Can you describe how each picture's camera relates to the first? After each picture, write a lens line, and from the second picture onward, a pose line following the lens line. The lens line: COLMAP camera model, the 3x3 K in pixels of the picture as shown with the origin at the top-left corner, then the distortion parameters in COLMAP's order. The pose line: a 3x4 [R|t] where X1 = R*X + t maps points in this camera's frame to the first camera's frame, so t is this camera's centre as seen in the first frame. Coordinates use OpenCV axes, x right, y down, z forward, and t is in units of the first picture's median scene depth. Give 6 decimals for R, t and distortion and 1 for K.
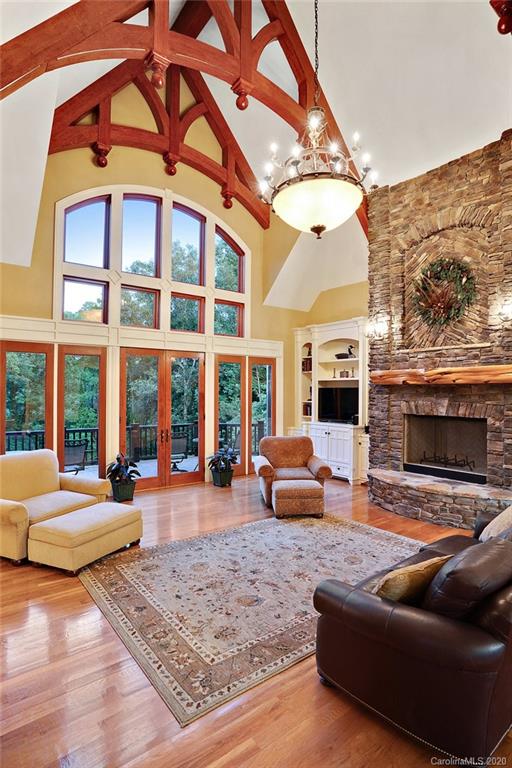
lens RADIAL K [[397.9, 0, 258.2], [0, 397.9, 396.8], [0, 0, 1]] dist [-0.093364, 0.056026]
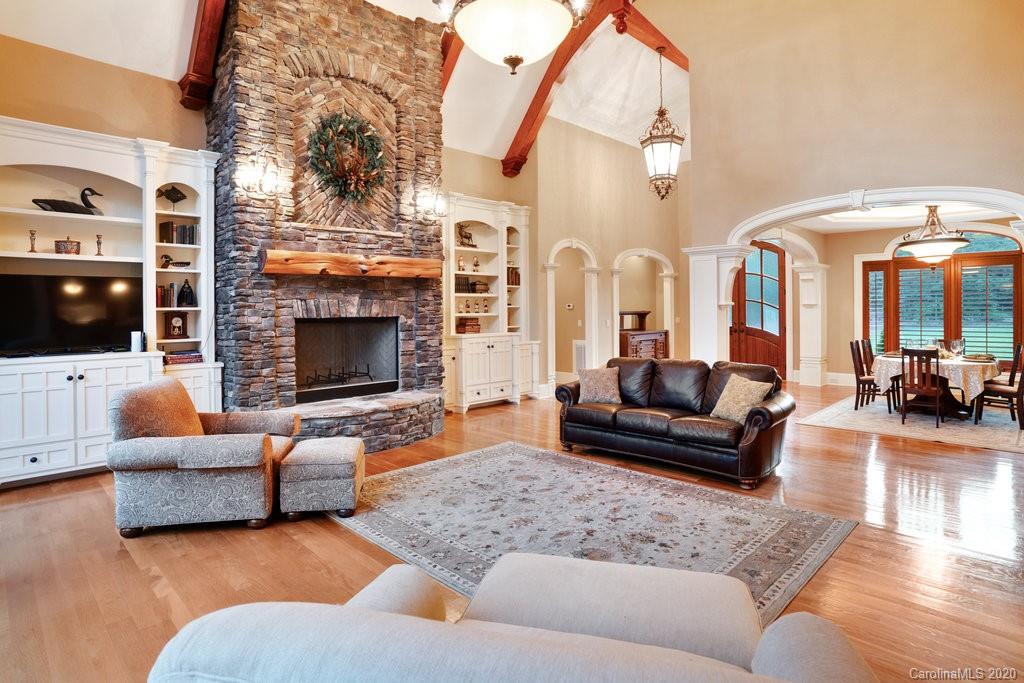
lens RADIAL K [[548.7, 0, 502.8], [0, 548.7, 316.6], [0, 0, 1]] dist [-0.074588, 0.043460]
pose [[-0.102157, -0.020633, 0.994554, -0.645264], [0.021945, 0.999495, 0.022990, 0.029313], [-0.994526, 0.024174, -0.101653, 0.817977]]
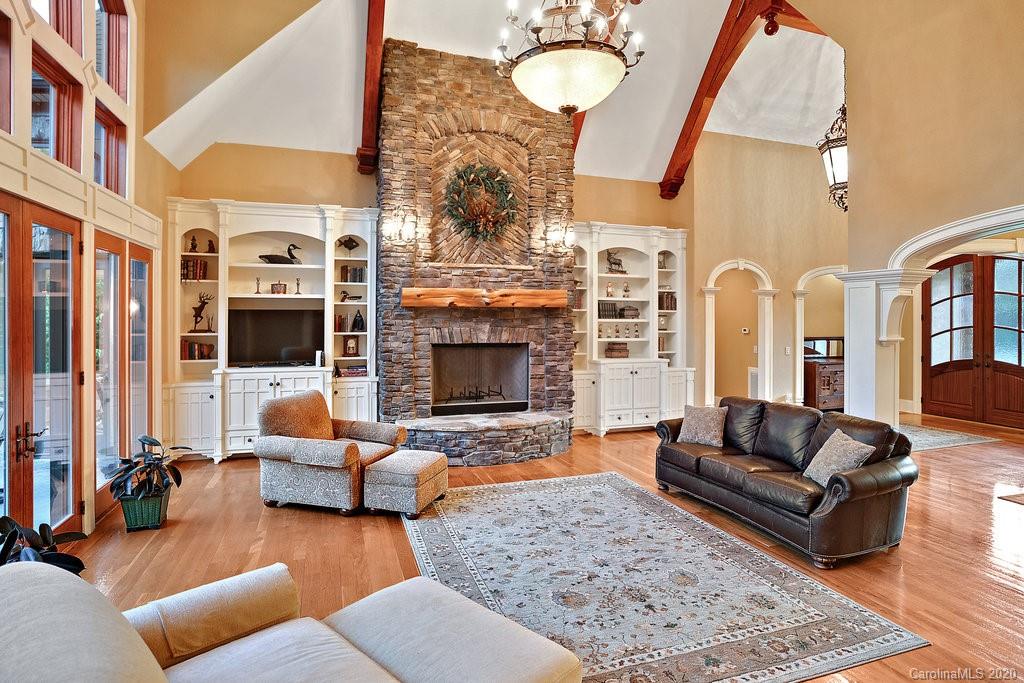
lens RADIAL K [[535.5, 0, 500.0], [0, 535.5, 323.8], [0, 0, 1]] dist [-0.073192, 0.038680]
pose [[0.351439, -0.015912, 0.936076, -0.646667], [0.012792, 0.999844, 0.012194, -0.008993], [-0.936123, 0.007689, 0.351588, 0.544221]]
